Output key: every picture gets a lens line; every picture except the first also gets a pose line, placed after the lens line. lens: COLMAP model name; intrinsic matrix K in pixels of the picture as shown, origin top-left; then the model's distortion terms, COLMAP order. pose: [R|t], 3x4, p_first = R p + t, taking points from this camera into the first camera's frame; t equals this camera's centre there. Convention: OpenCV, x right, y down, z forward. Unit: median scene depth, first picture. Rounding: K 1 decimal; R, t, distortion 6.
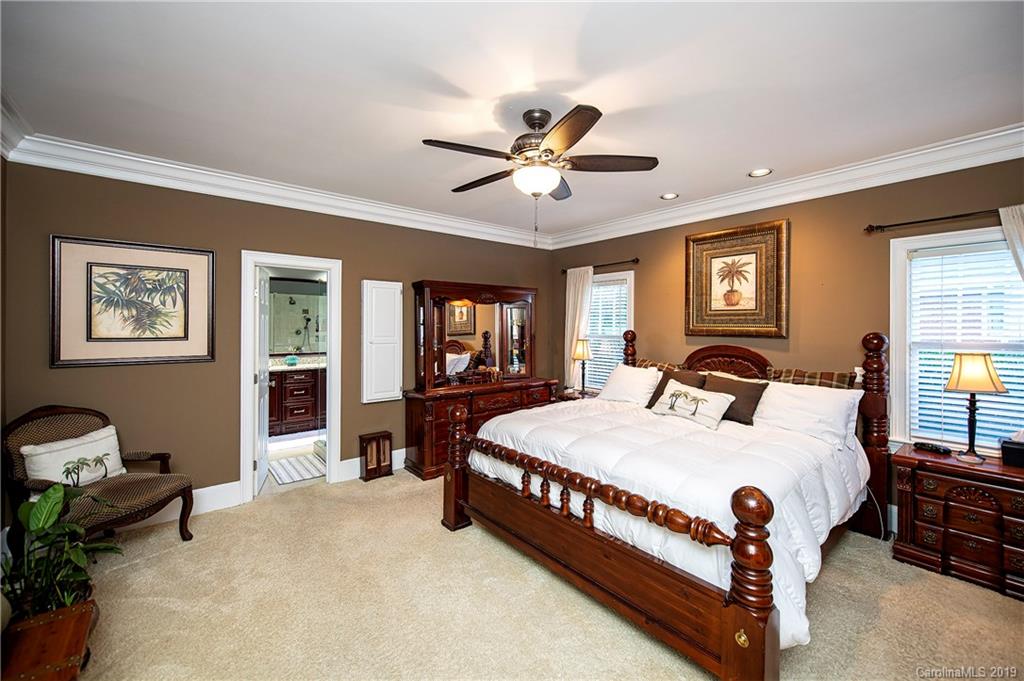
lens RADIAL K [[412.5, 0, 505.6], [0, 412.5, 324.6], [0, 0, 1]] dist [0.003889, -0.001470]
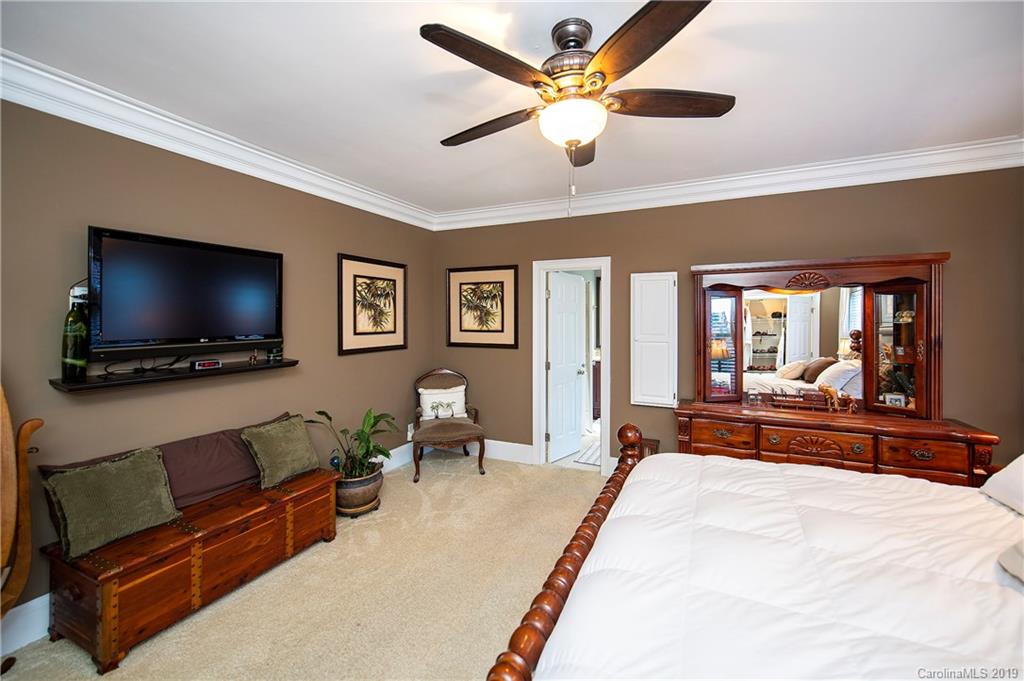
lens RADIAL K [[412.5, 0, 524.8], [0, 412.5, 322.6], [0, 0, 1]] dist [0.003889, -0.001470]
pose [[0.440830, 0.007440, -0.897560, 0.533618], [0.004825, 0.999932, 0.010658, -0.010382], [0.897578, -0.009029, 0.440764, 0.490604]]
